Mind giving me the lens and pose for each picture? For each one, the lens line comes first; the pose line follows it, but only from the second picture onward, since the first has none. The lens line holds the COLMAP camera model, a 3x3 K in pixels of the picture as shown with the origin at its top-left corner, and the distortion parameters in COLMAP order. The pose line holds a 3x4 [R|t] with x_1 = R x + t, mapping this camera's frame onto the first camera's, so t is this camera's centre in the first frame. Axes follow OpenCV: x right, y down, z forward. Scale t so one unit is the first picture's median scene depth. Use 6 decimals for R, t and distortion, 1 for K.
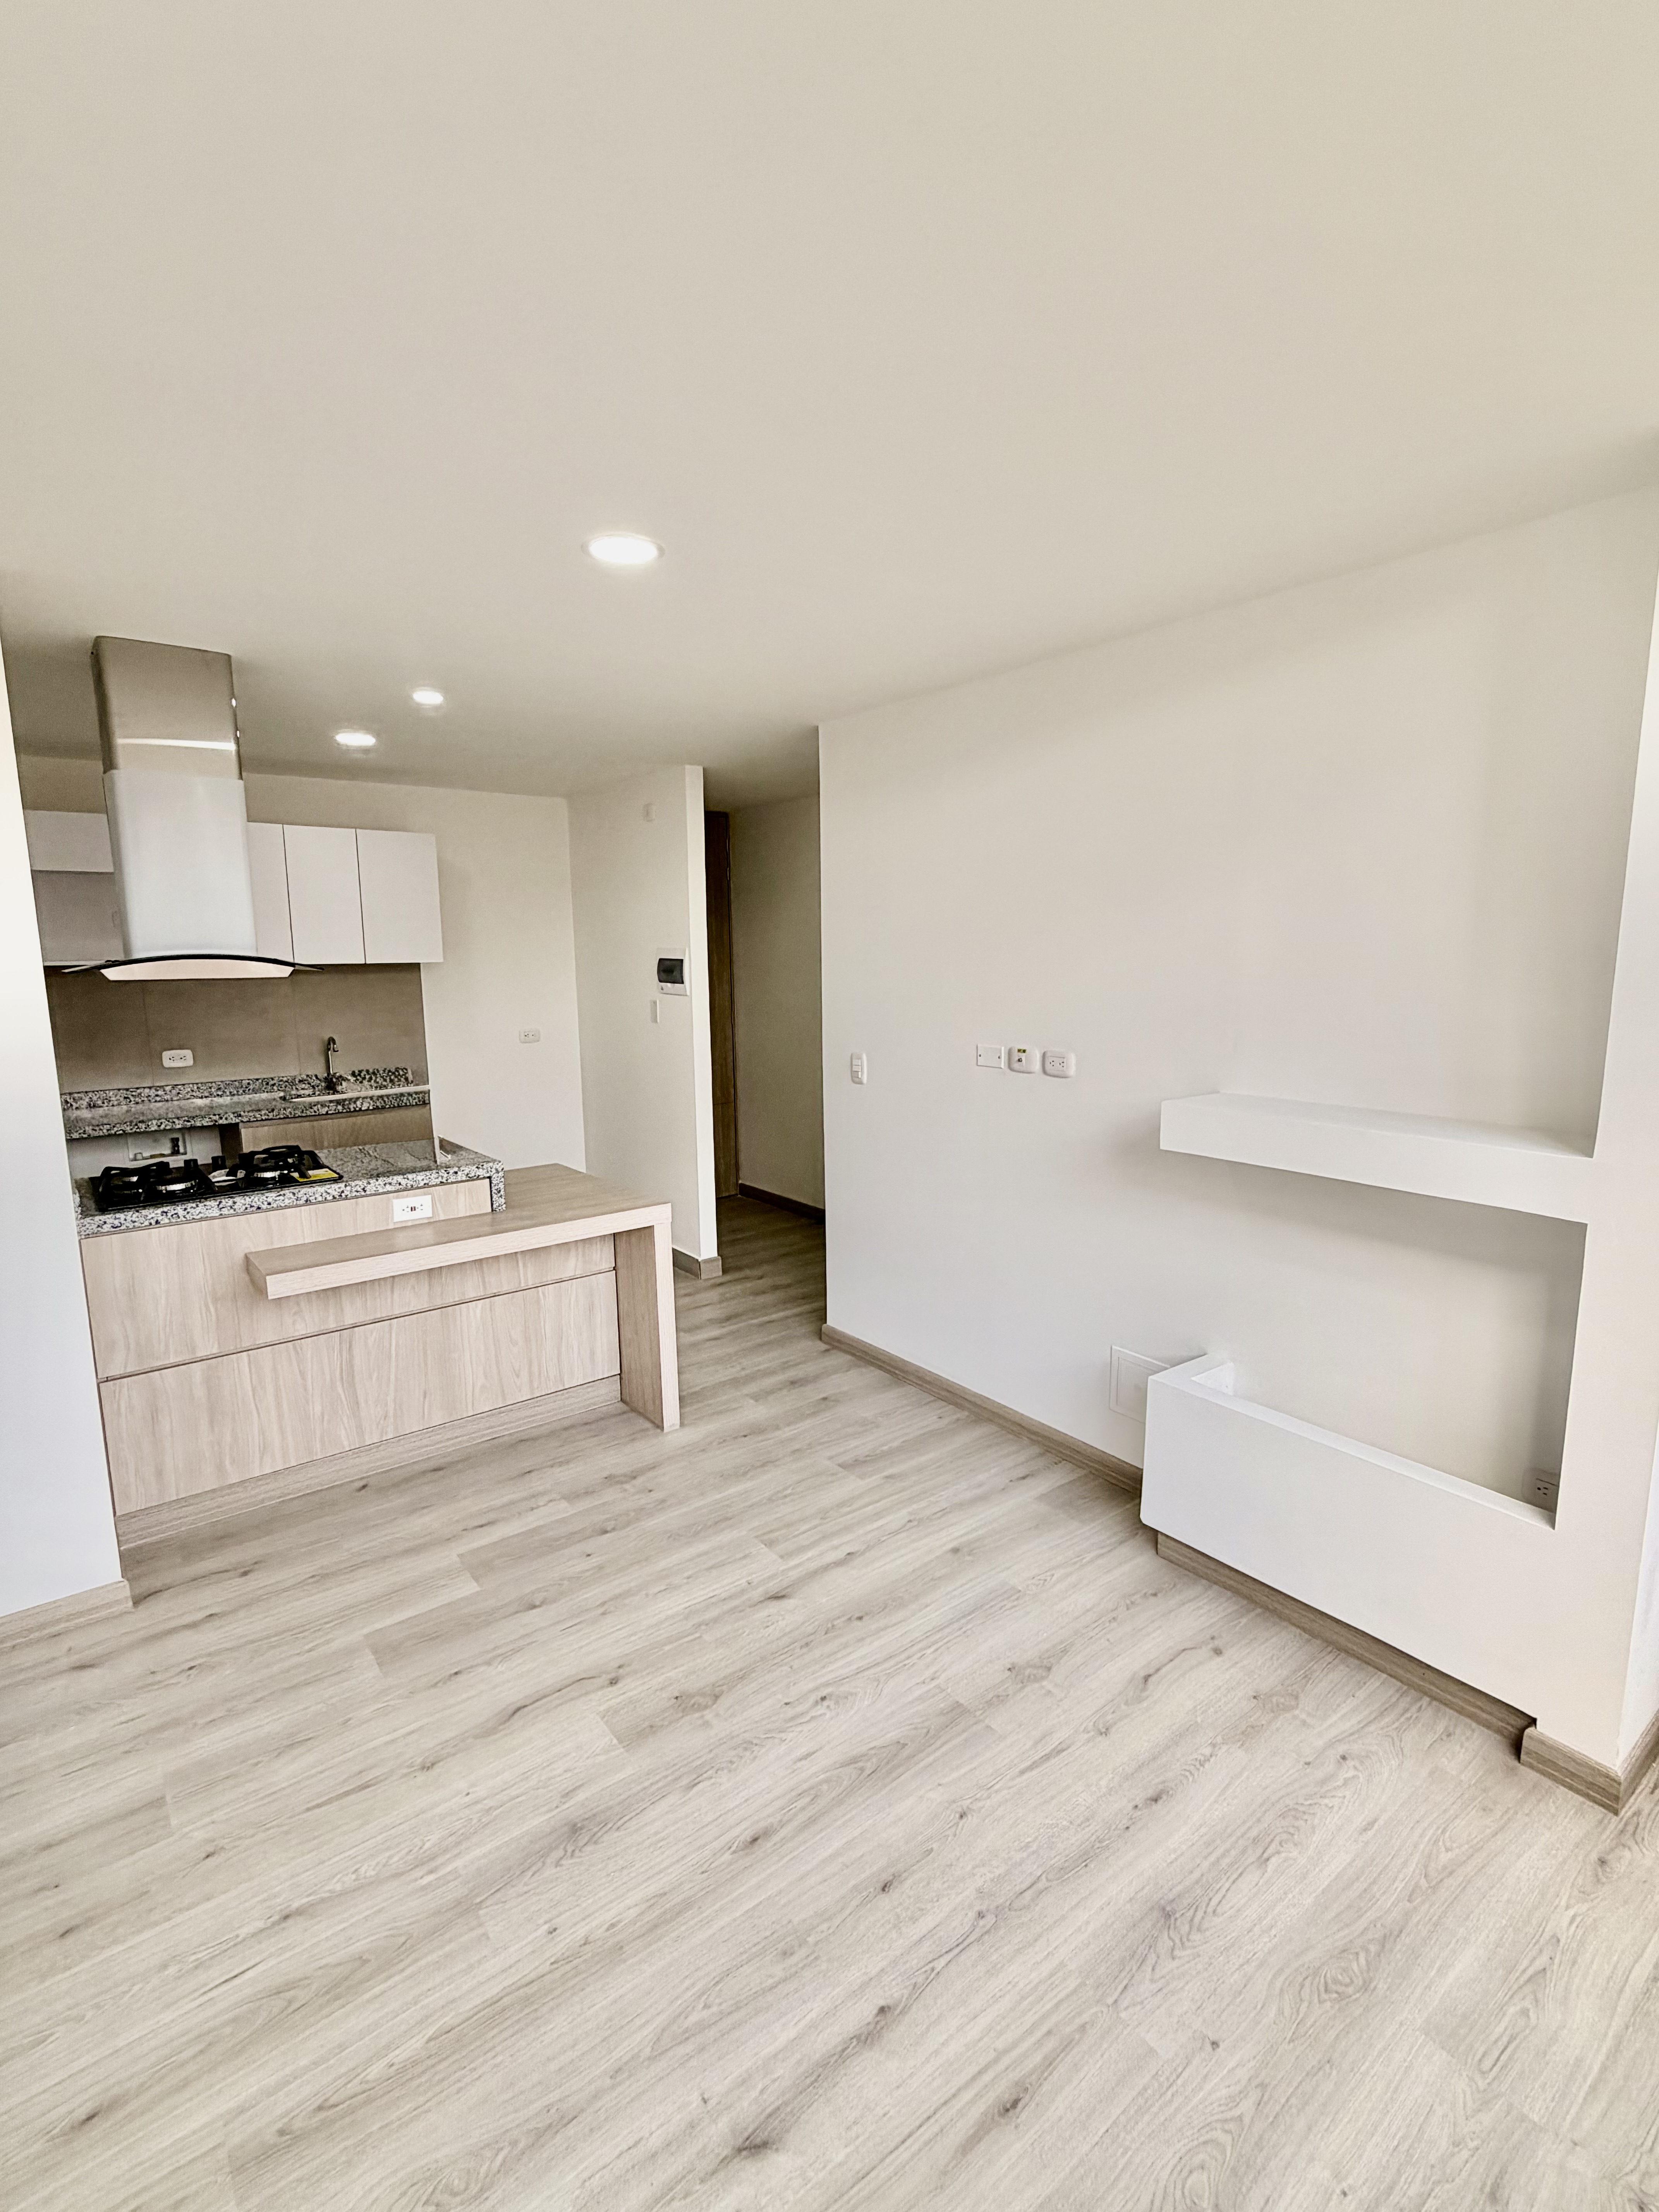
lens RADIAL K [[1042.9, 0, 828.9], [0, 1042.9, 1101.8], [0, 0, 1]] dist [0.001782, -0.000452]
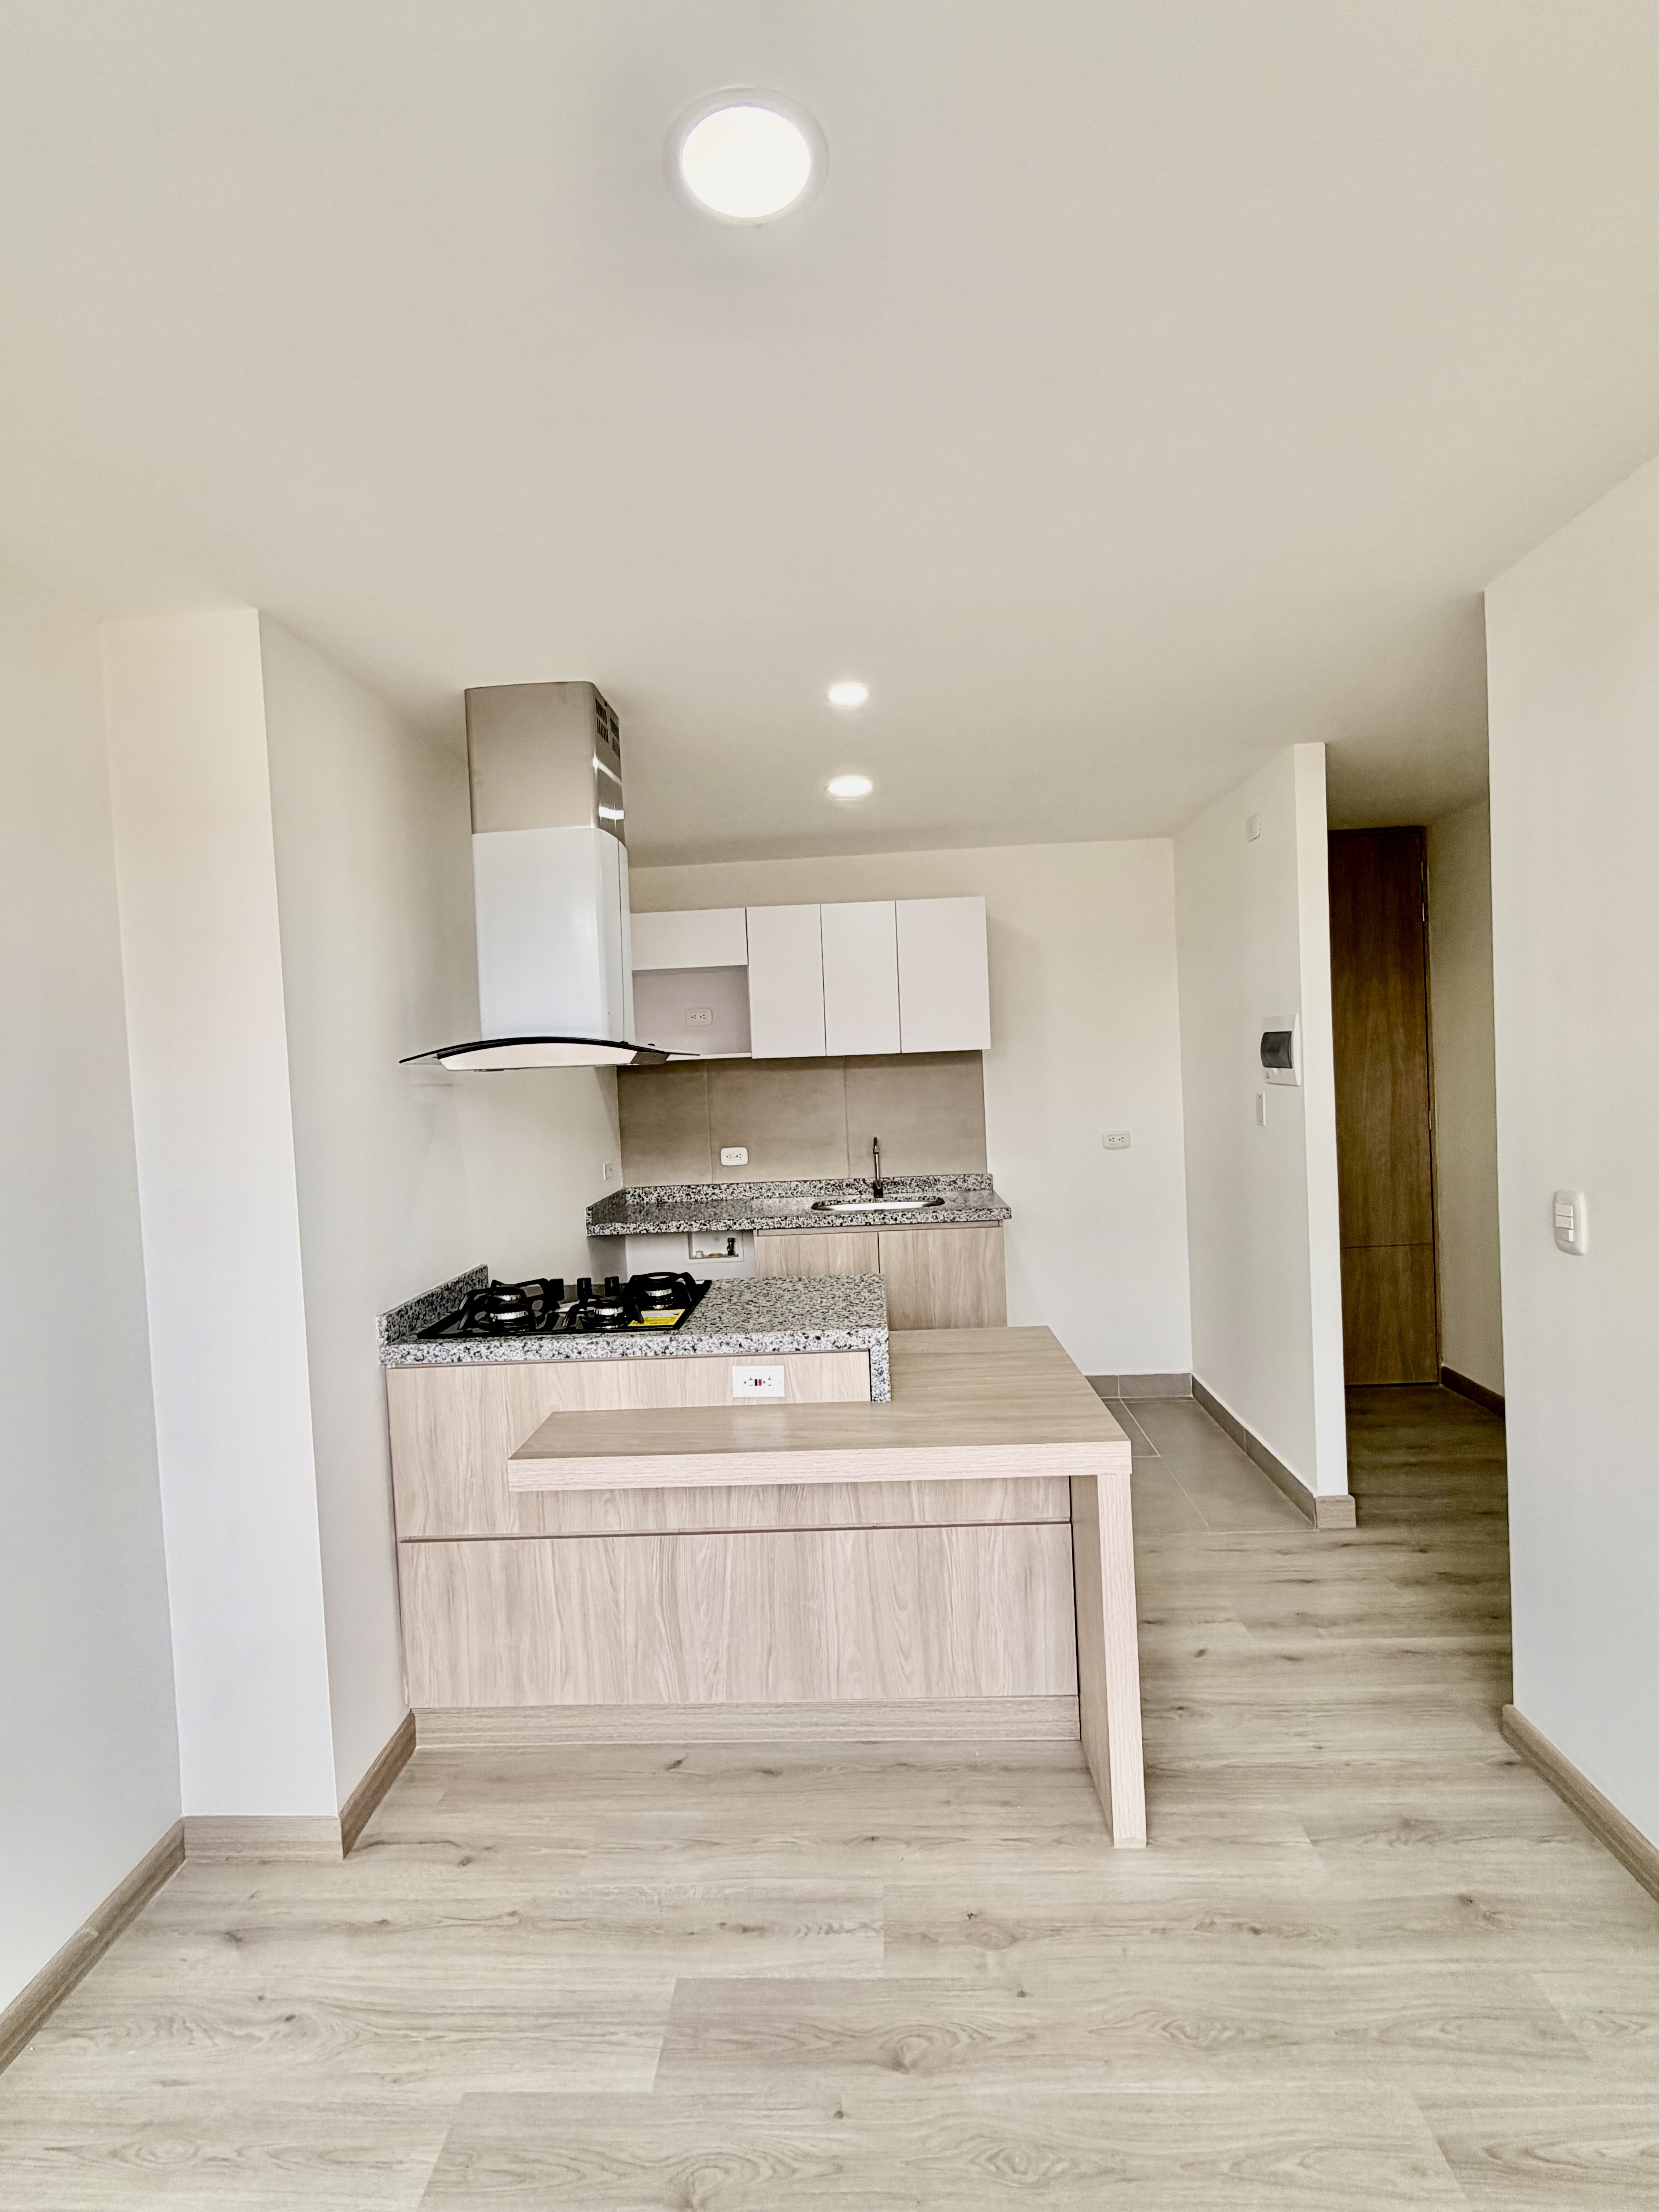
lens RADIAL K [[1042.9, 0, 828.9], [0, 1042.9, 1101.8], [0, 0, 1]] dist [0.001782, -0.000452]
pose [[0.762129, -0.002046, -0.647422, 0.110072], [-0.059436, 0.995551, -0.073113, -0.043007], [0.644692, 0.094202, 0.758616, 0.518626]]
